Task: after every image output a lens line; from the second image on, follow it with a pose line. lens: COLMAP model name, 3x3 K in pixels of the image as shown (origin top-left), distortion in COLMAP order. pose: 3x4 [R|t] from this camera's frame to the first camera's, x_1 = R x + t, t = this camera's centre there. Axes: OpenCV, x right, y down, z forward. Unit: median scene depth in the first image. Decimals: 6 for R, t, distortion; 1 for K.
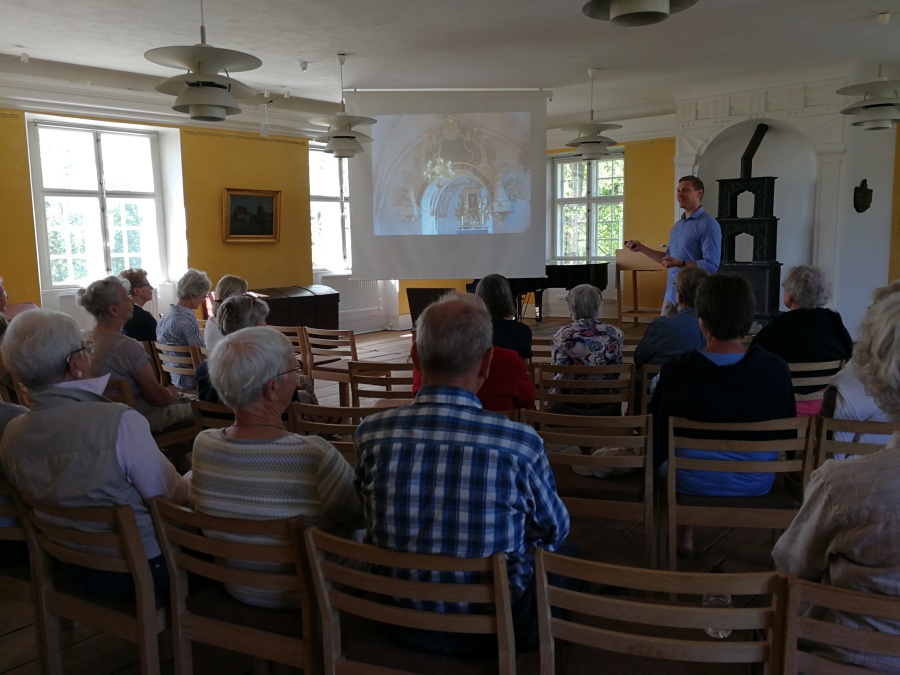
lens RADIAL K [[709.7, 0, 450.8], [0, 709.7, 309.0], [0, 0, 1]] dist [0.023034, -0.008612]
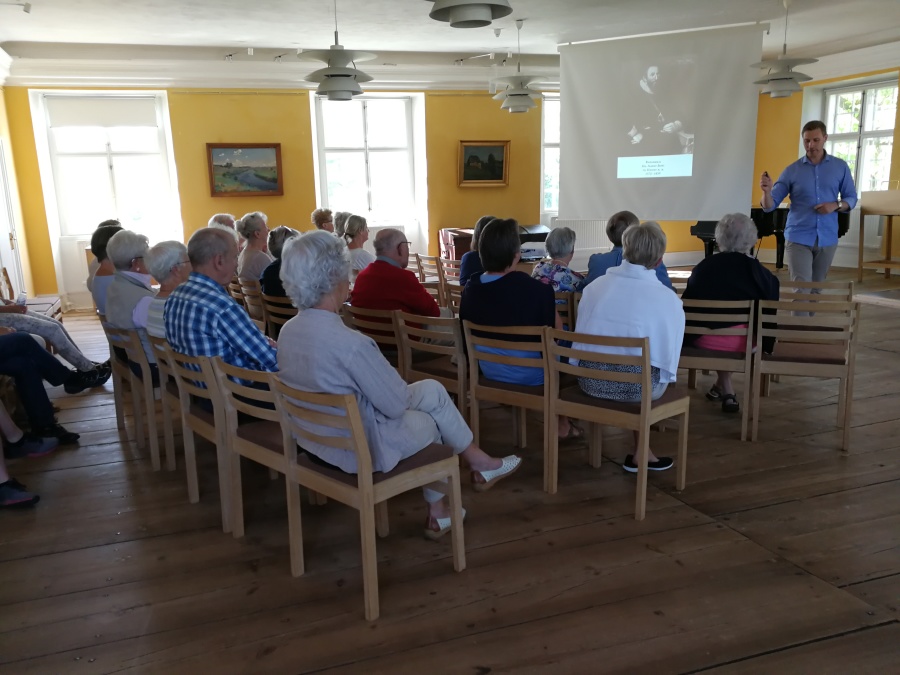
lens RADIAL K [[709.7, 0, 450.8], [0, 709.7, 309.0], [0, 0, 1]] dist [0.023034, -0.008612]
pose [[0.880796, 0.075878, -0.467377, 0.245257], [-0.036982, 0.995085, 0.091856, 0.000662], [0.472050, -0.063622, 0.879273, -0.061984]]
